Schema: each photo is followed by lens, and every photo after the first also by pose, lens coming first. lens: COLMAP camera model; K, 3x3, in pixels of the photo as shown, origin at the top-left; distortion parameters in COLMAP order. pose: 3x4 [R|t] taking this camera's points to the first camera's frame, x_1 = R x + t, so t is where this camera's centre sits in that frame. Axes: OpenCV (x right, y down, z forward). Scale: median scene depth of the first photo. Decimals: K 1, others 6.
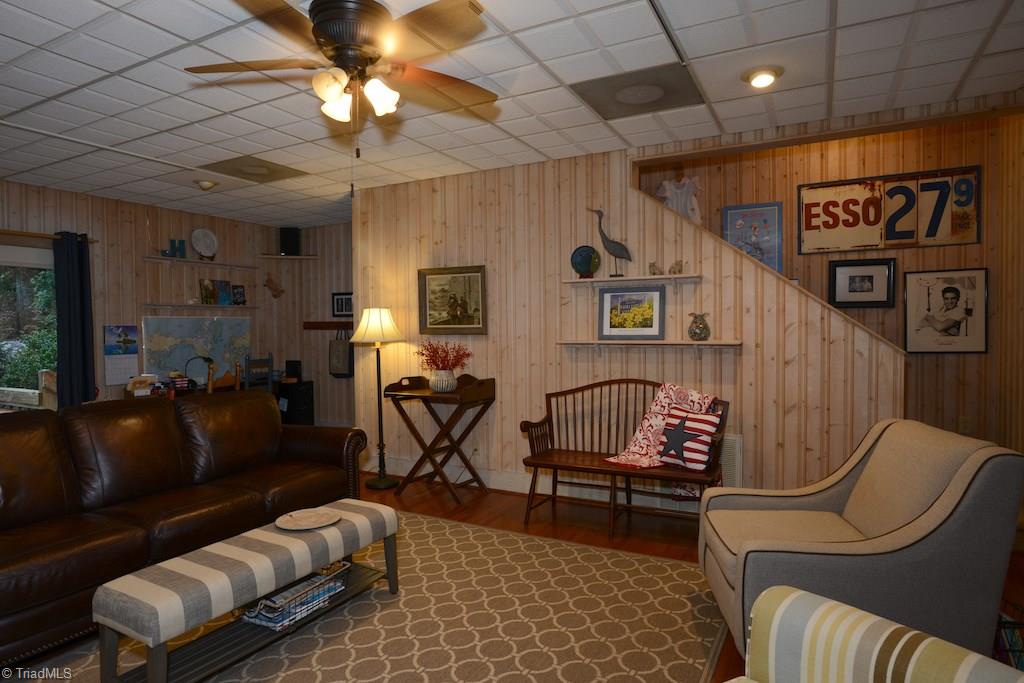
lens RADIAL K [[585.2, 0, 512.3], [0, 585.2, 343.0], [0, 0, 1]] dist [-0.038692, 0.013986]
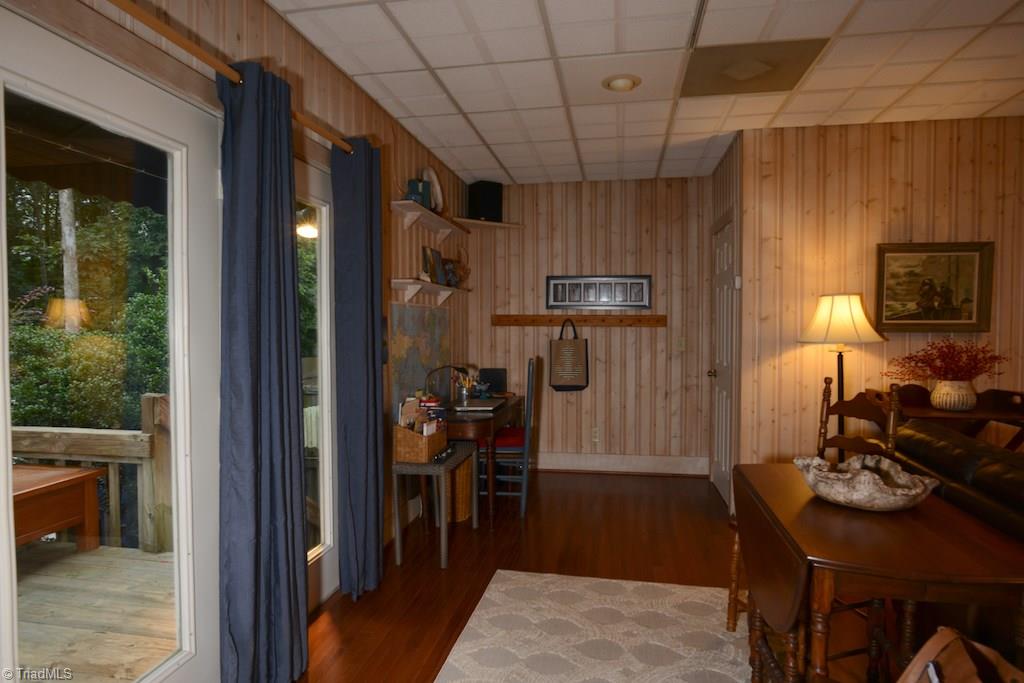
lens RADIAL K [[585.2, 0, 510.0], [0, 585.2, 342.1], [0, 0, 1]] dist [-0.038692, 0.013986]
pose [[0.956731, -0.005708, 0.290917, -0.838312], [0.004839, 0.999981, 0.003708, -0.007709], [-0.290933, -0.002140, 0.956741, 0.450313]]
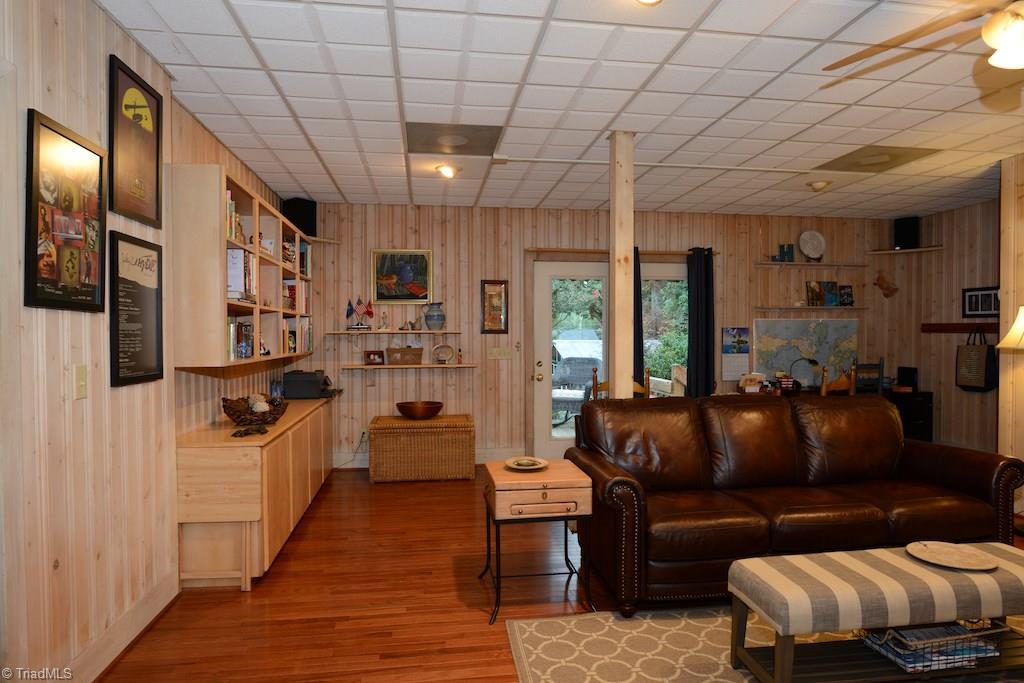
lens RADIAL K [[585.2, 0, 510.3], [0, 585.2, 342.5], [0, 0, 1]] dist [-0.038692, 0.013986]
pose [[0.586974, 0.020243, -0.809353, -0.032675], [-0.024661, 0.999671, 0.007117, 0.001845], [0.809230, 0.015782, 0.587279, -0.007723]]
